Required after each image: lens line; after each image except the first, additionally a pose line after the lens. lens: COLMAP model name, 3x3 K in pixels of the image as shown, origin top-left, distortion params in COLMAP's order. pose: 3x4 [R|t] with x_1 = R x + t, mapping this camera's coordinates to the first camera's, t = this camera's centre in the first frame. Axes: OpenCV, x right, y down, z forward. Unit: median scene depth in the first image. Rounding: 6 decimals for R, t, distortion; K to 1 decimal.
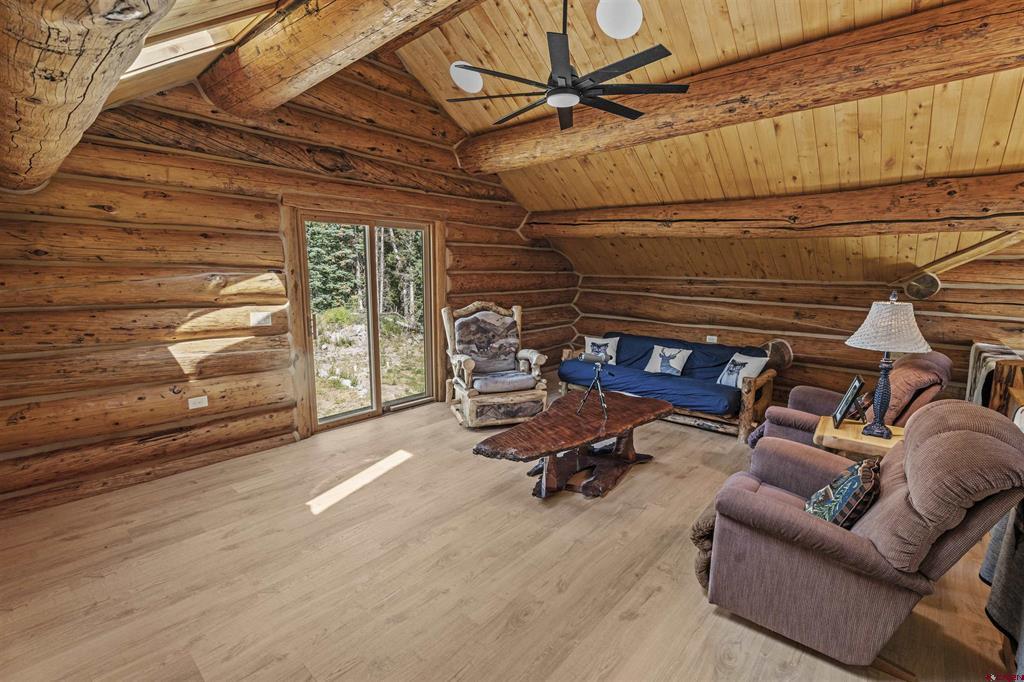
lens RADIAL K [[468.2, 0, 543.8], [0, 468.2, 360.0], [0, 0, 1]] dist [-0.000412, -0.000851]
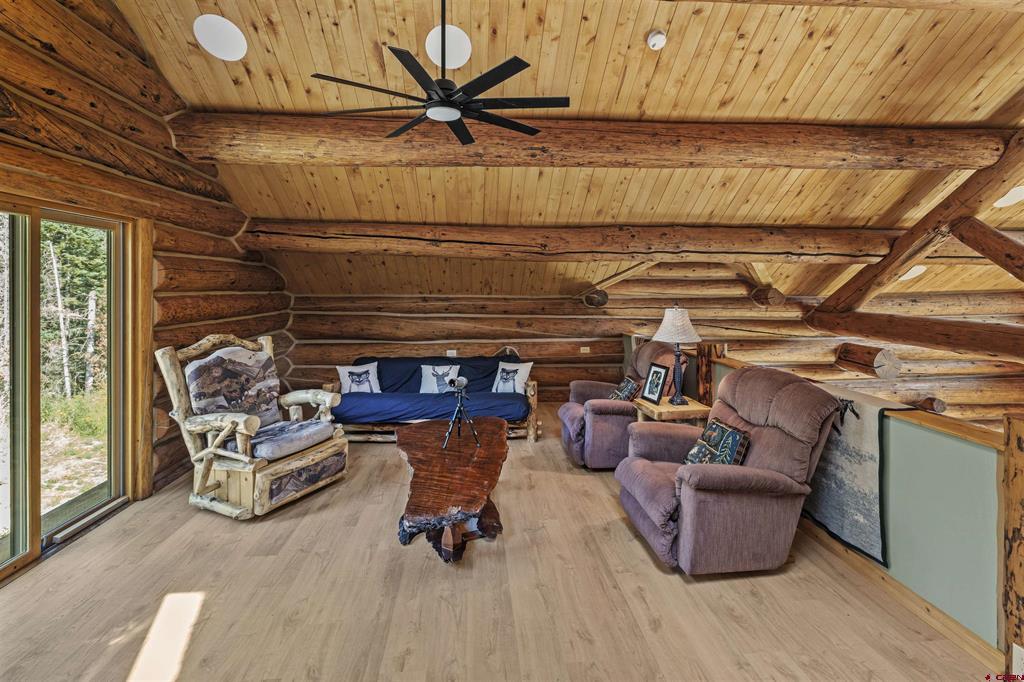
lens RADIAL K [[468.2, 0, 533.1], [0, 468.2, 304.1], [0, 0, 1]] dist [-0.000412, -0.000851]
pose [[0.687556, -0.033661, 0.725351, -0.347277], [0.144421, 0.985307, -0.091172, -0.039863], [-0.711625, 0.167441, 0.682315, 0.186495]]
